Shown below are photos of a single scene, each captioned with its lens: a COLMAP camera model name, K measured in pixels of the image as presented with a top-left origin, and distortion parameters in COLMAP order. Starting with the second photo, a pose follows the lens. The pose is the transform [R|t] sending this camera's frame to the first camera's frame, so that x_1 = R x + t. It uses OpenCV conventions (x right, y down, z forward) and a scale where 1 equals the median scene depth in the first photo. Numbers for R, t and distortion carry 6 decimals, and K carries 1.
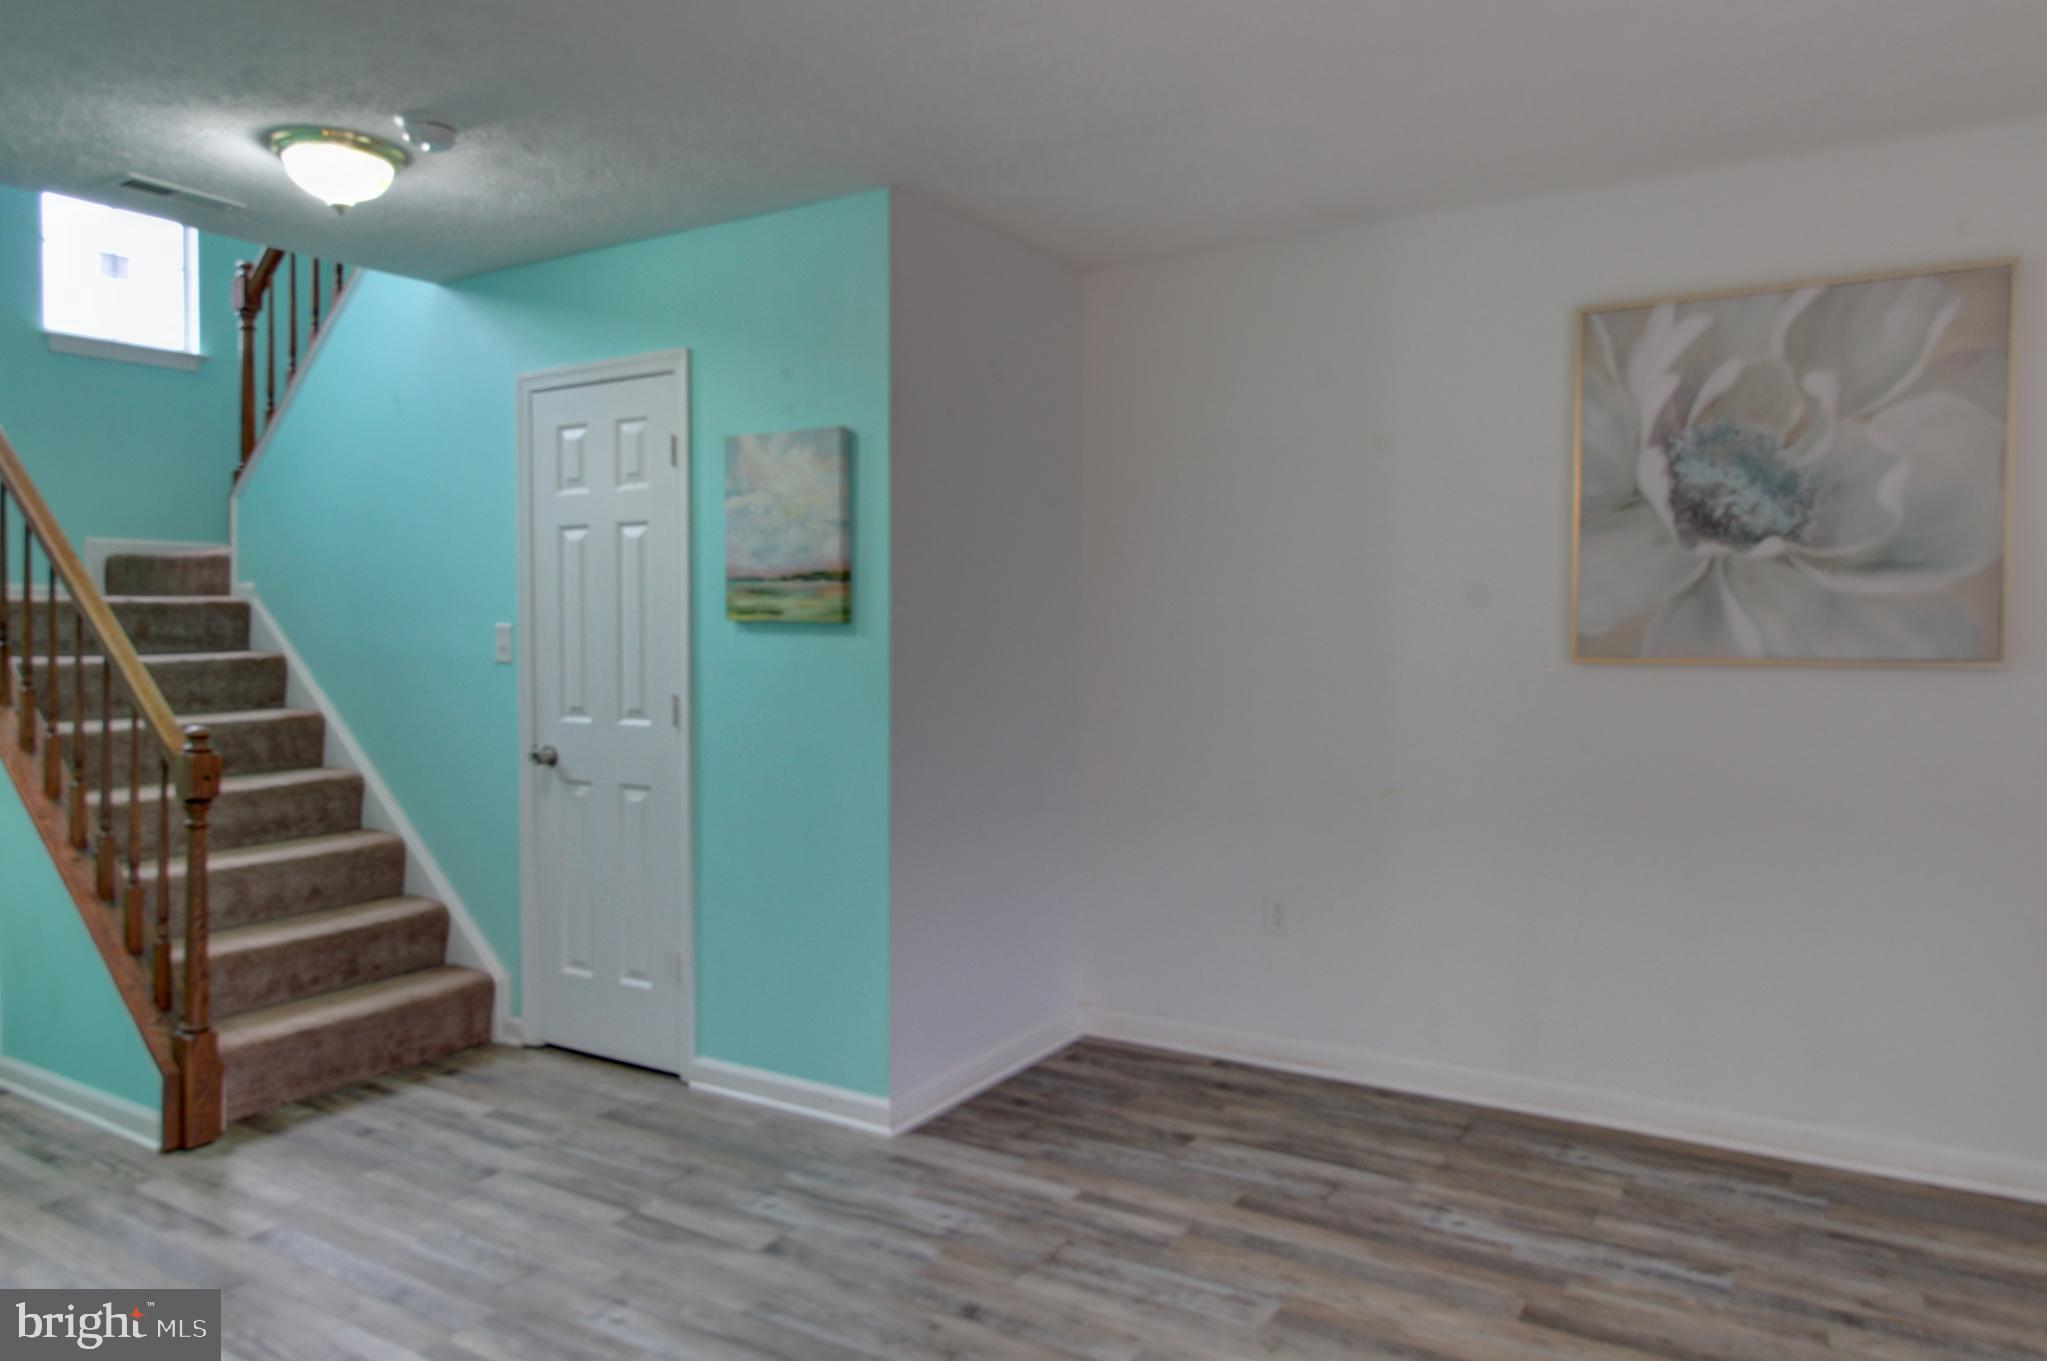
lens RADIAL K [[1341.6, 0, 1010.1], [0, 1341.6, 664.7], [0, 0, 1]] dist [0.004305, -0.004077]
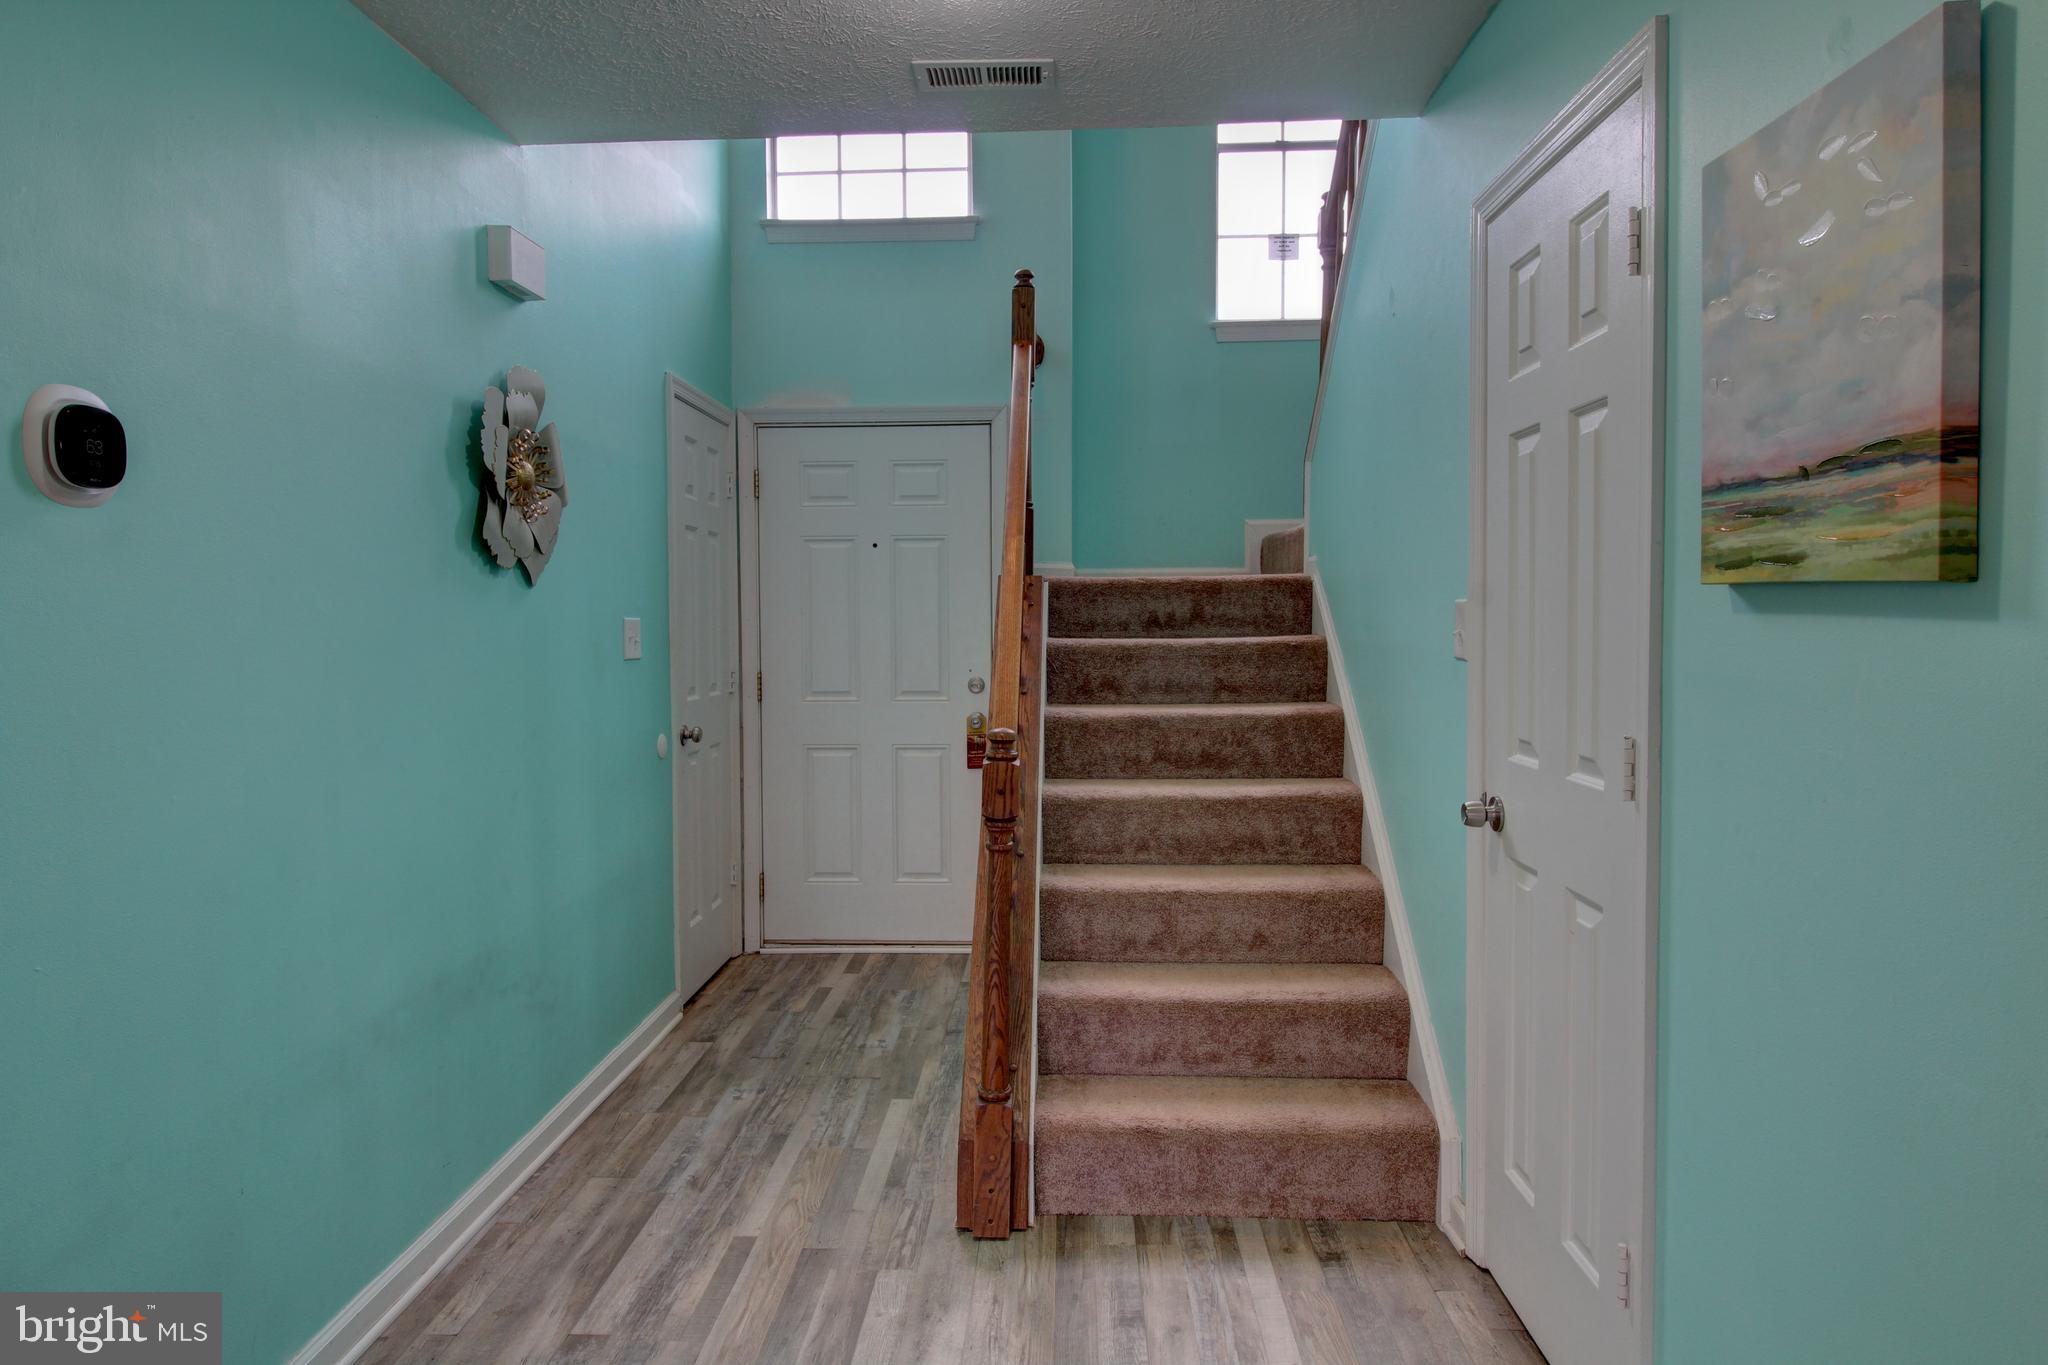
lens RADIAL K [[1185.8, 0, 1012.8], [0, 1185.8, 654.7], [0, 0, 1]] dist [0.003954, -0.000649]
pose [[0.487548, 0.029917, -0.872583, 0.022660], [-0.021655, 0.999520, 0.022169, -0.012926], [0.872827, 0.008087, 0.487962, 0.592098]]
